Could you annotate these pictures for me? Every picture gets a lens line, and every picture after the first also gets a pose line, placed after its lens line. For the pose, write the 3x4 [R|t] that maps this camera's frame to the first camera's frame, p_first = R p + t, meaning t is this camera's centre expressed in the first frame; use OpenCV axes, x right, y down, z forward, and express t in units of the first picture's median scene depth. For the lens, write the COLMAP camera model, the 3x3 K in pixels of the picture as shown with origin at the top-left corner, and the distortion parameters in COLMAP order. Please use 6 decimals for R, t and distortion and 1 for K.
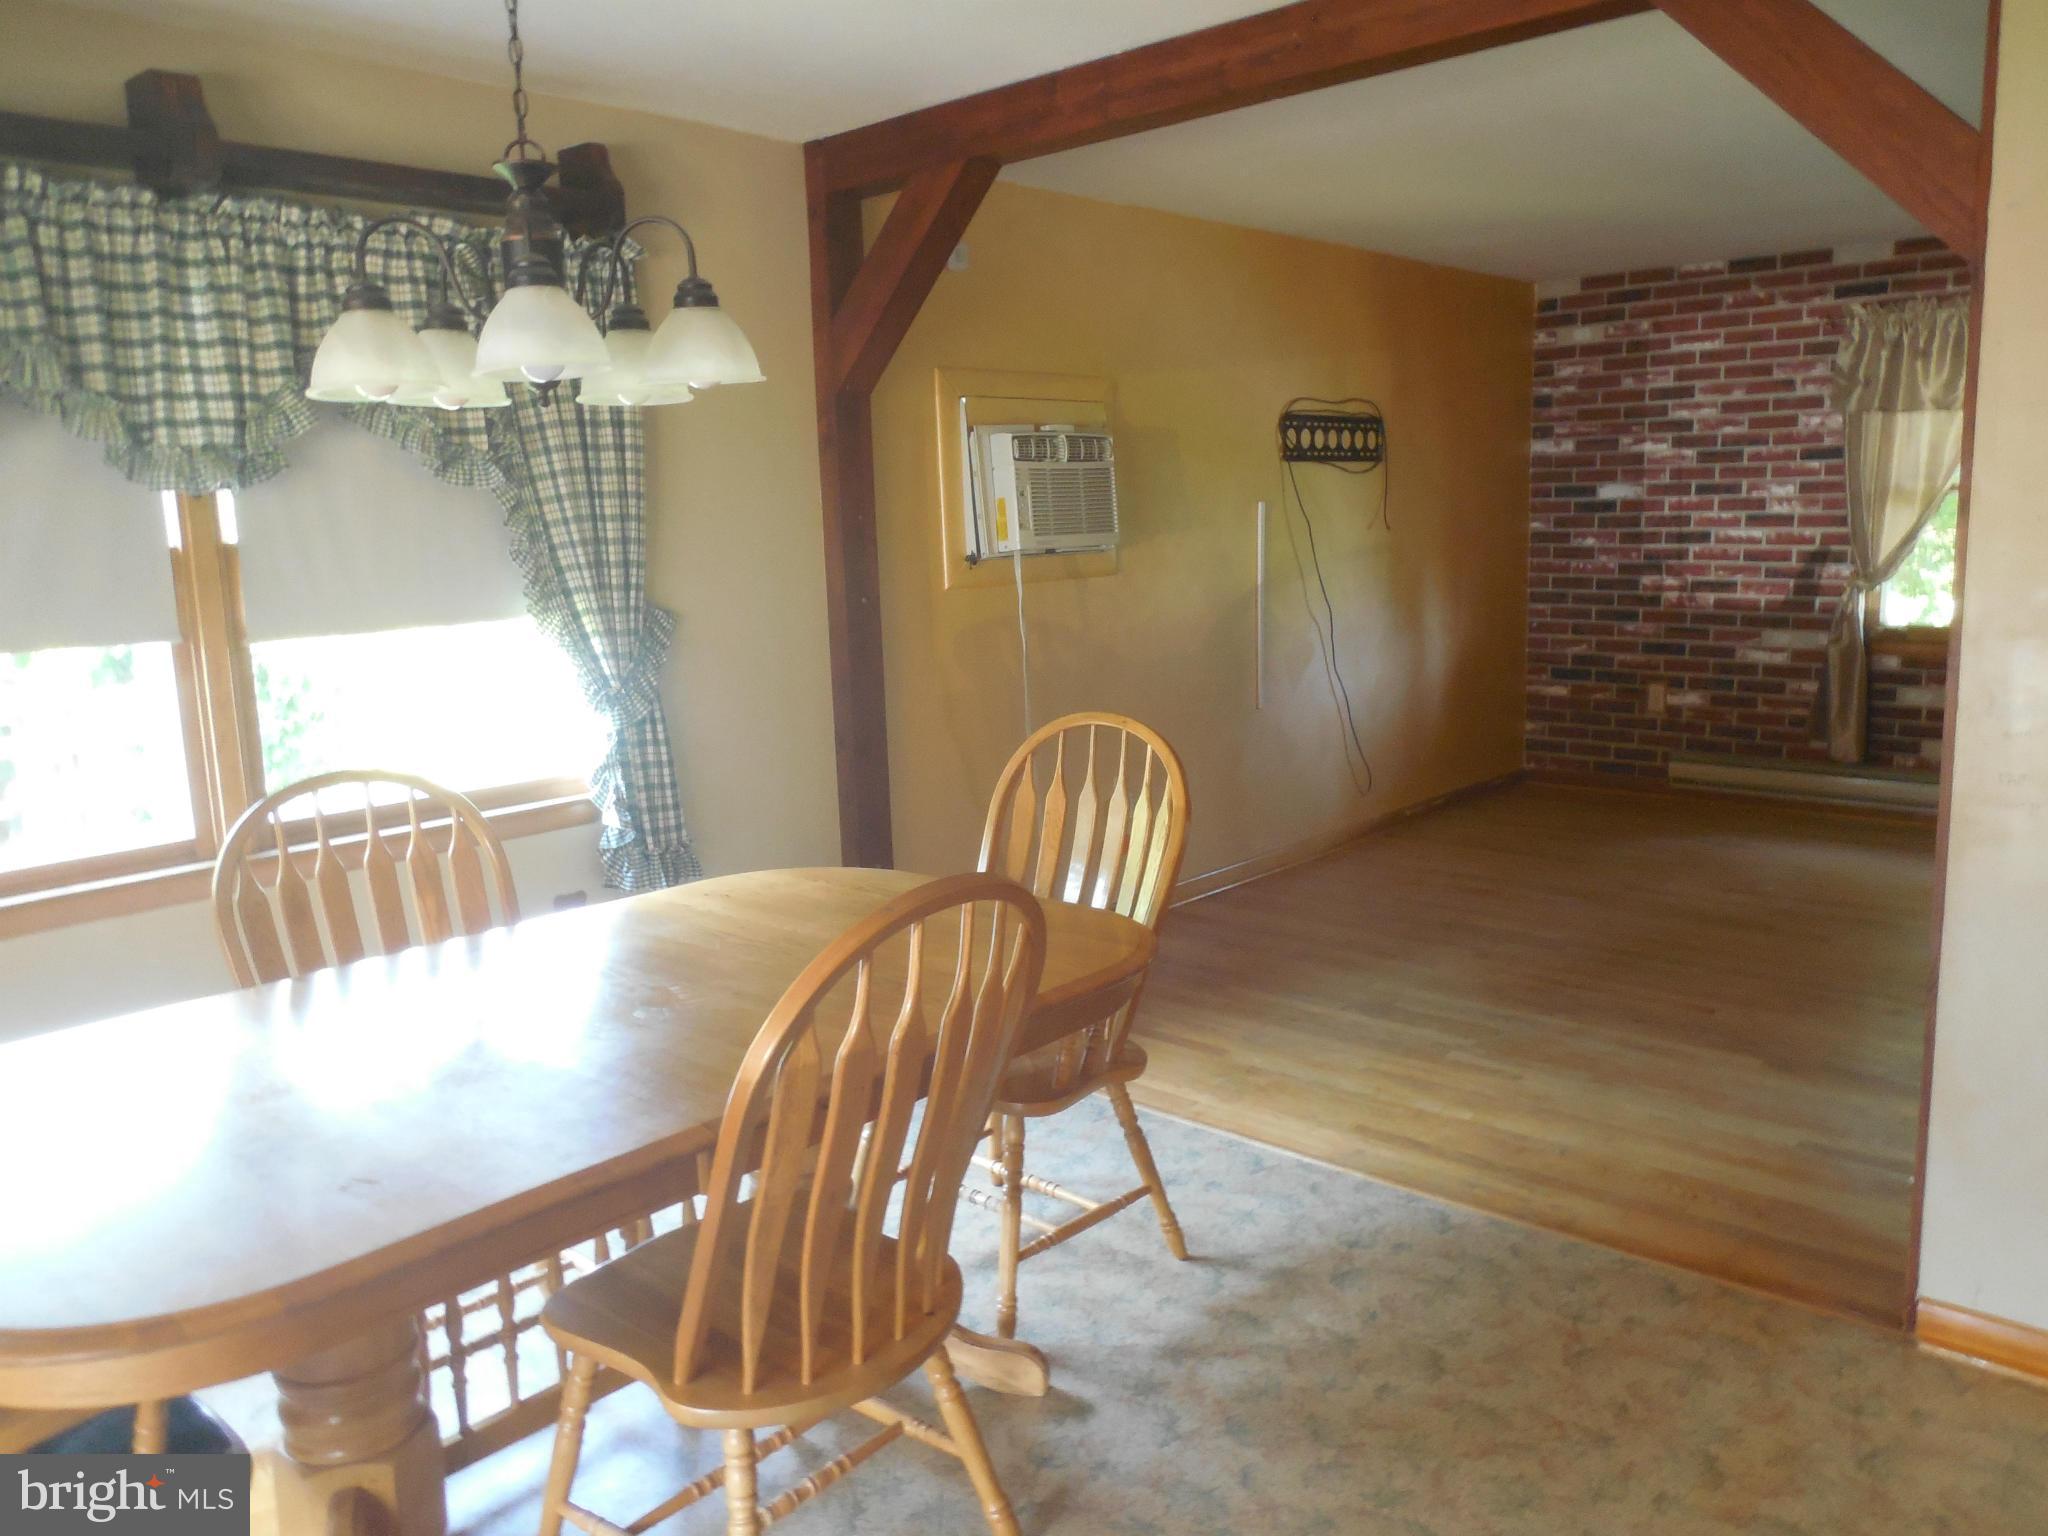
lens RADIAL K [[1526.5, 0, 1021.5], [0, 1526.5, 761.4], [0, 0, 1]] dist [-0.027133, 0.007861]
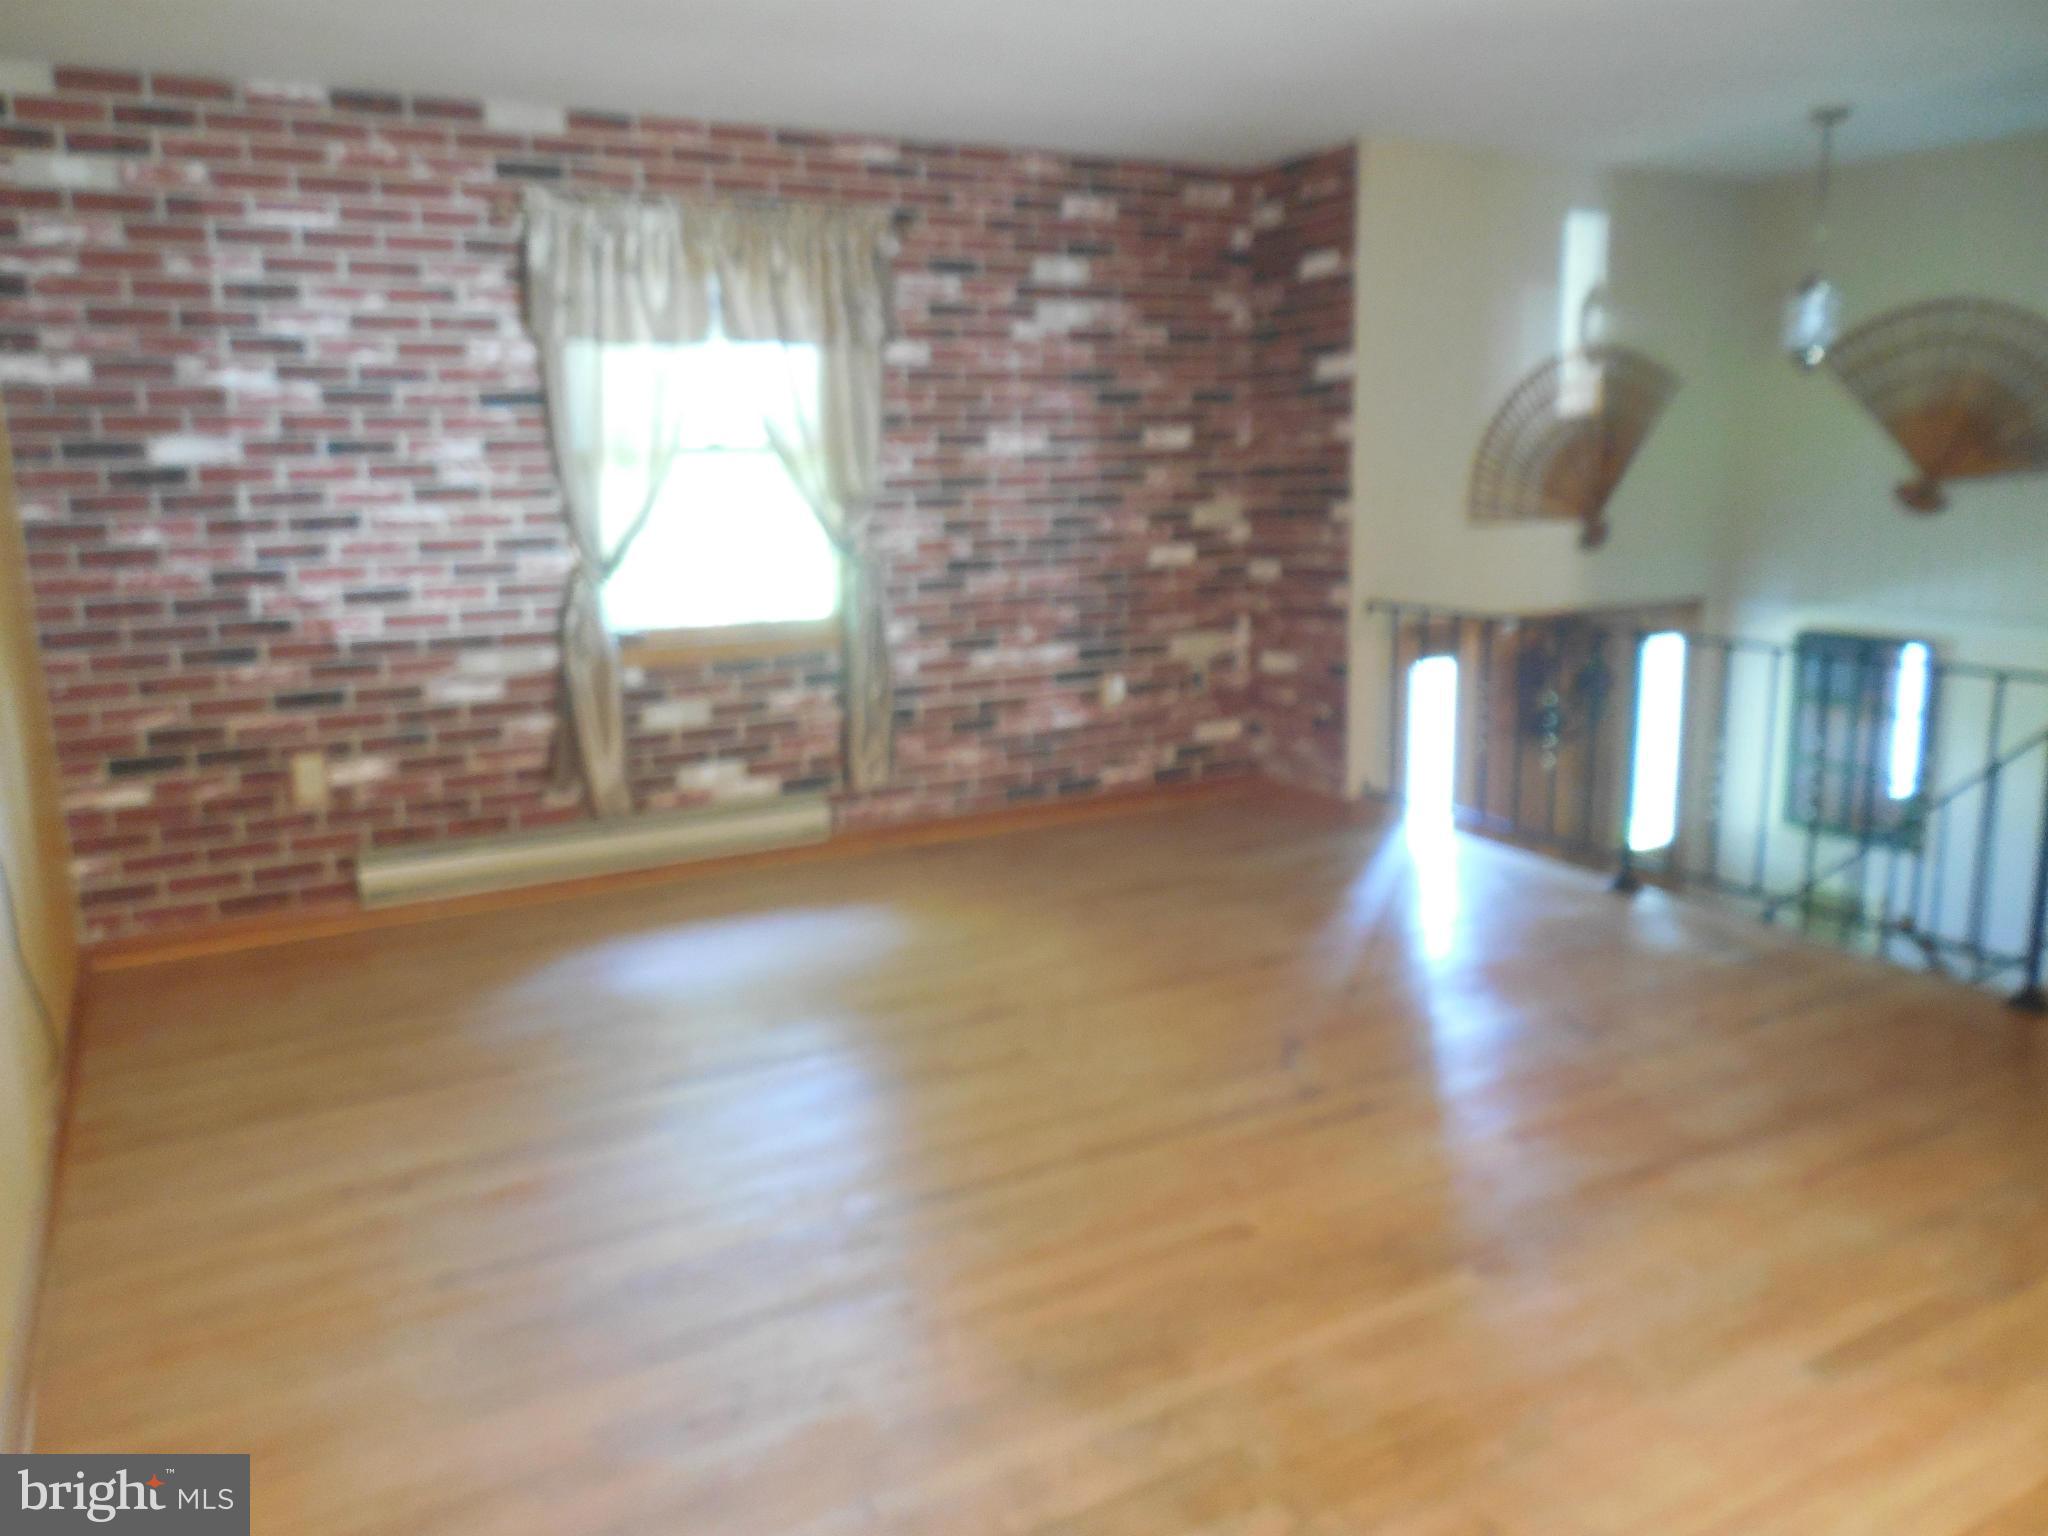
lens RADIAL K [[1526.5, 0, 1015.9], [0, 1526.5, 787.8], [0, 0, 1]] dist [-0.027133, 0.007861]
pose [[0.293620, -0.172756, 0.940182, -0.097776], [0.173334, 0.976852, 0.125362, -0.069068], [-0.940076, 0.126156, 0.316768, 0.542829]]
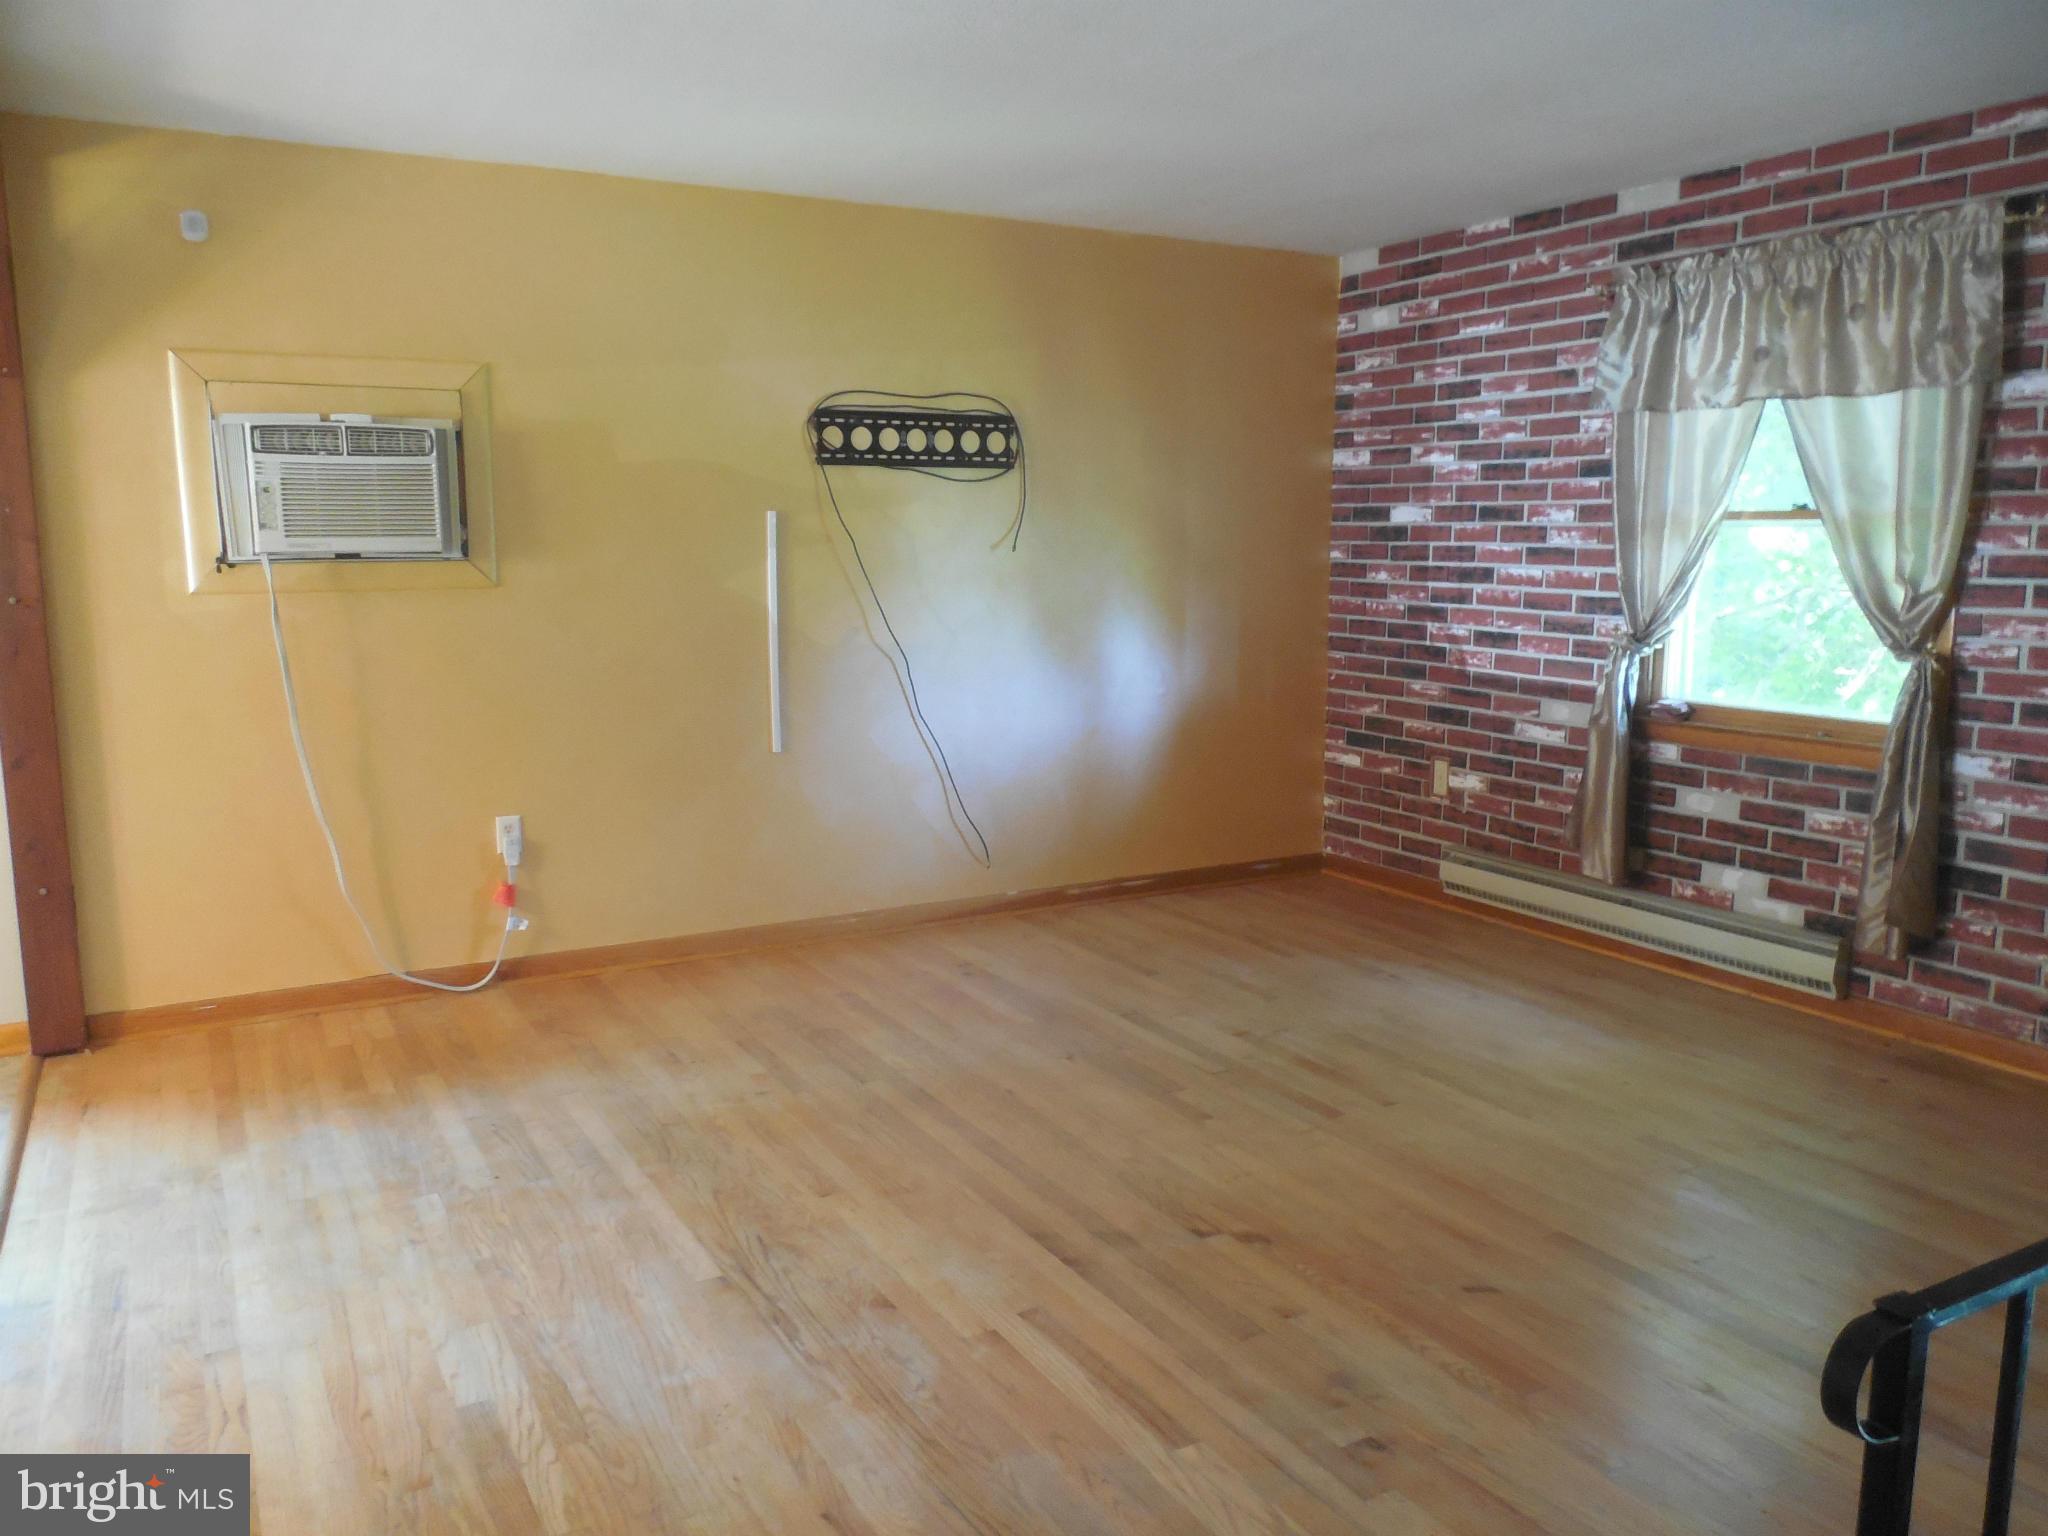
lens RADIAL K [[1526.5, 0, 1024.5], [0, 1526.5, 764.9], [0, 0, 1]] dist [-0.027133, 0.007861]
pose [[0.953069, 0.074137, -0.293534, 0.462134], [-0.077556, 0.996988, -0.000006, -0.033032], [0.292650, 0.022771, 0.955949, 0.191163]]
